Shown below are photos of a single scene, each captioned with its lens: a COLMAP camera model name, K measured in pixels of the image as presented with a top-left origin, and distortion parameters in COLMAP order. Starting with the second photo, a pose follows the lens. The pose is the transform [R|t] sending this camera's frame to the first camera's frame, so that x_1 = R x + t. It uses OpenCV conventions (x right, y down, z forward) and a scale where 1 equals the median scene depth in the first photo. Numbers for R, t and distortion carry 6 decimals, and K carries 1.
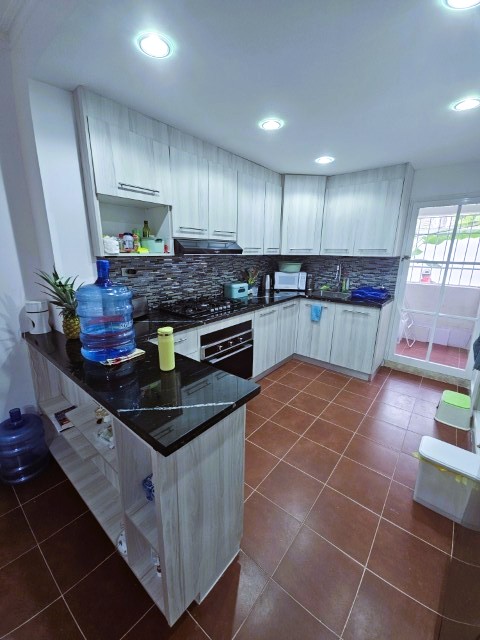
lens RADIAL K [[260.7, 0, 238.4], [0, 260.7, 318.9], [0, 0, 1]] dist [0.012047, -0.009652]
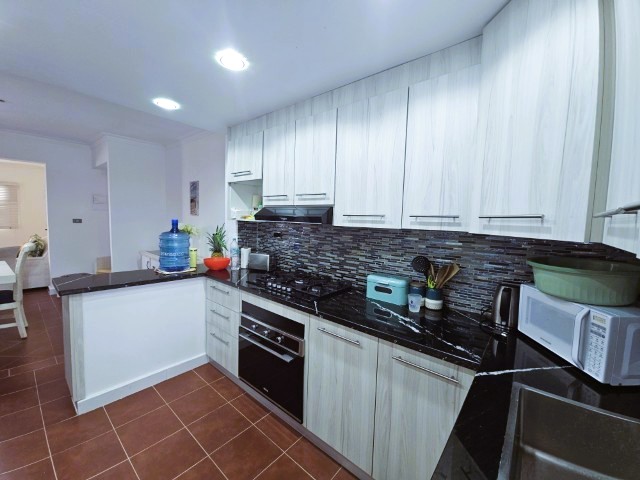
lens RADIAL K [[260.7, 0, 322.1], [0, 260.7, 240.1], [0, 0, 1]] dist [0.012047, -0.009652]
pose [[-0.012204, 0.068676, -0.997564, 0.649068], [-0.286962, 0.955433, 0.069286, -0.242751], [0.957864, 0.287109, 0.008047, 0.962339]]
